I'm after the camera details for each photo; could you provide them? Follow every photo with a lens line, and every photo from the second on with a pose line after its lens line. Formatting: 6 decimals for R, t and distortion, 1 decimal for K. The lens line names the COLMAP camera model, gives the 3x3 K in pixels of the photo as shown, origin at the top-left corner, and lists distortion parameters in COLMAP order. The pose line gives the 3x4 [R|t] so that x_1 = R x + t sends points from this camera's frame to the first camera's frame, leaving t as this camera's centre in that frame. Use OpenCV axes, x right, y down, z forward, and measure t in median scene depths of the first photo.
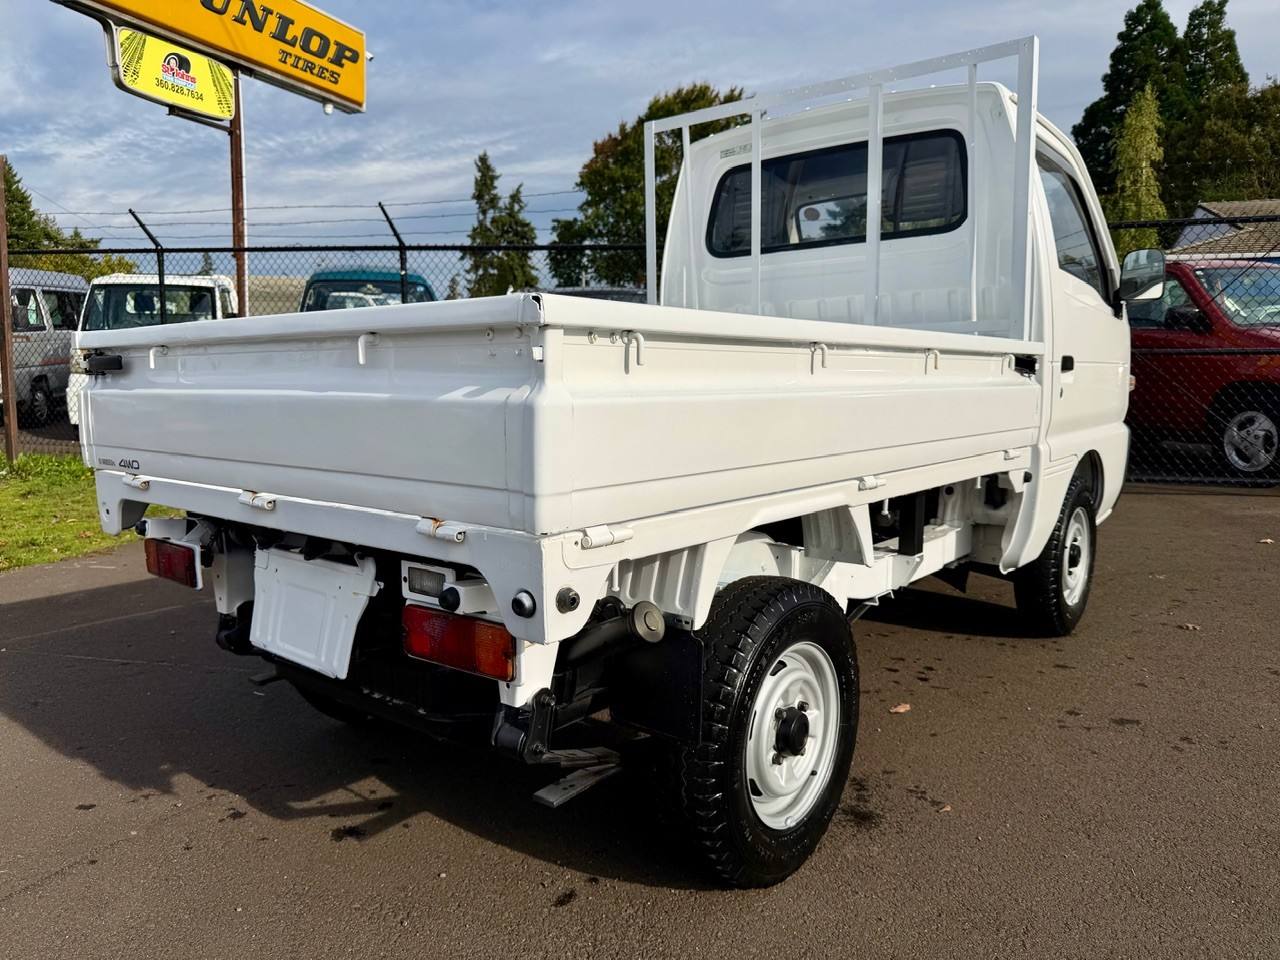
lens RADIAL K [[903.4, 0, 633.8], [0, 903.4, 475.5], [0, 0, 1]] dist [0.046077, -0.064692]
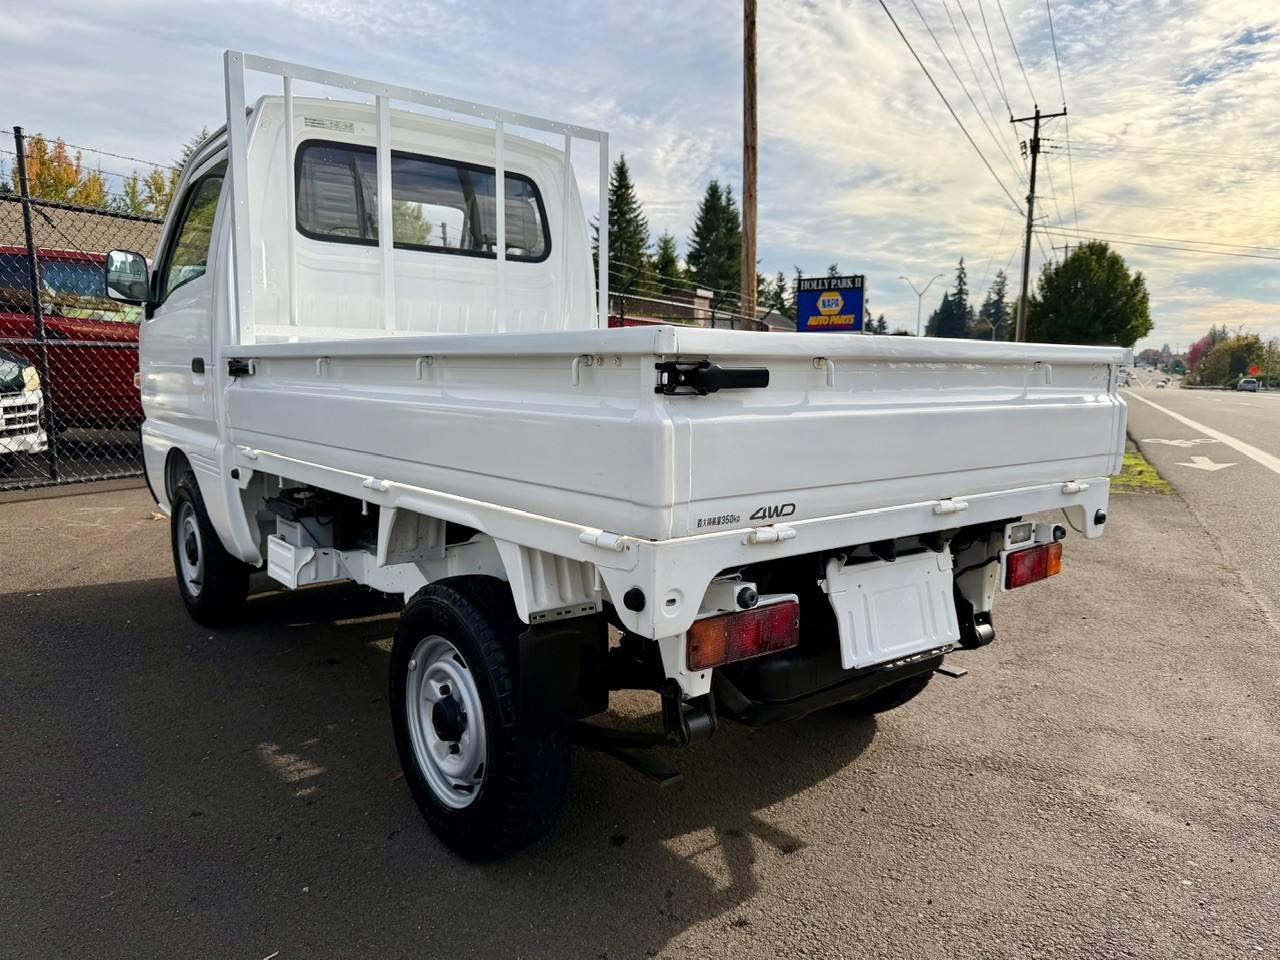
lens RADIAL K [[903.4, 0, 633.8], [0, 903.4, 475.5], [0, 0, 1]] dist [0.046077, -0.064692]
pose [[0.203026, -0.105521, 0.973471, -0.843814], [0.090033, 0.991977, 0.088750, -0.075081], [-0.975025, 0.069626, 0.210898, 0.623324]]
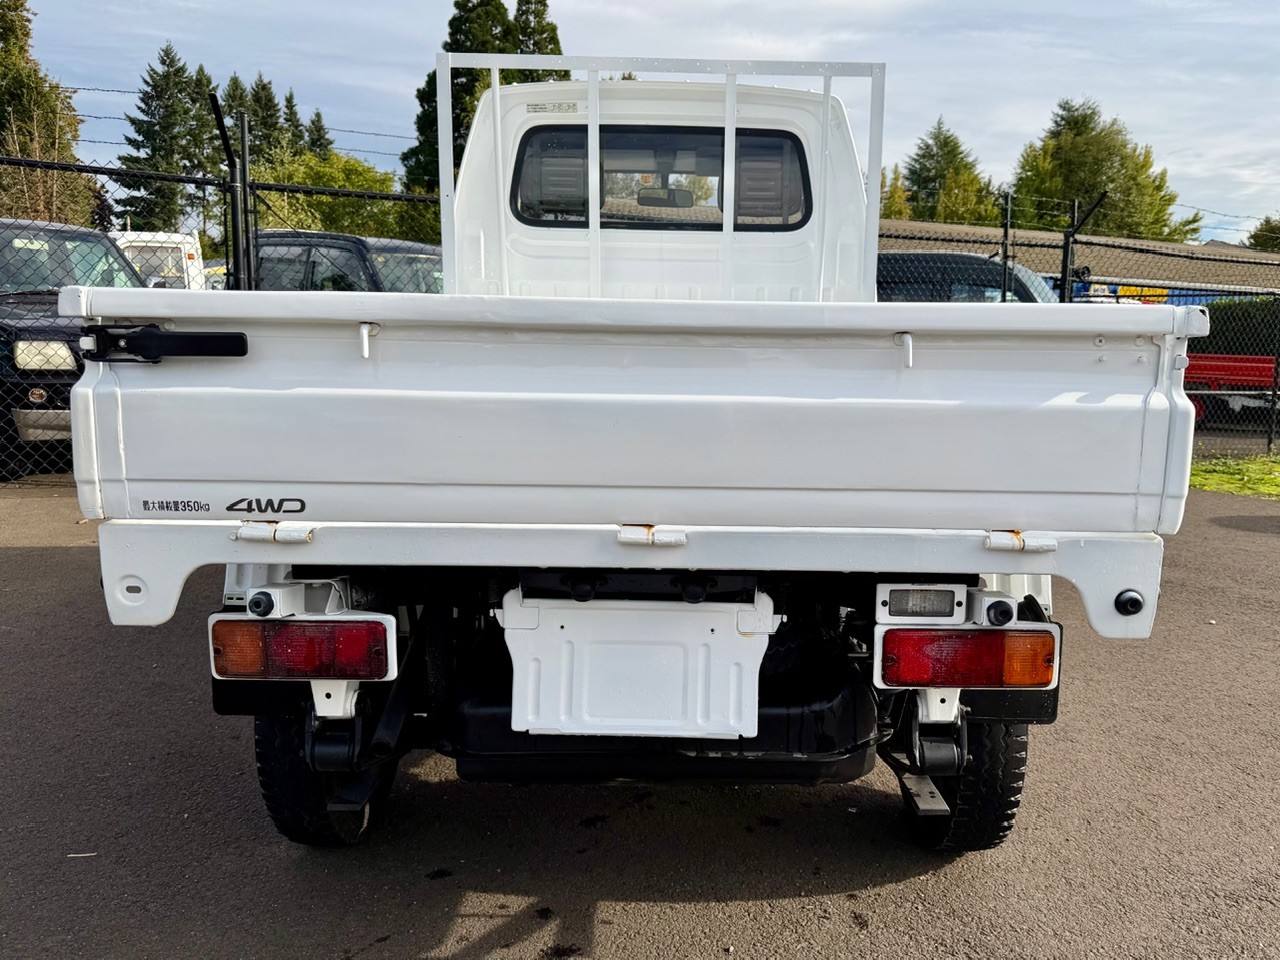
lens RADIAL K [[995.6, 0, 697.1], [0, 995.6, 497.5], [0, 0, 1]] dist [0.111171, -0.222681]
pose [[0.754340, -0.068751, 0.652874, -0.510631], [0.044868, 0.997575, 0.053209, -0.025328], [-0.654949, -0.010844, 0.755595, 0.185222]]
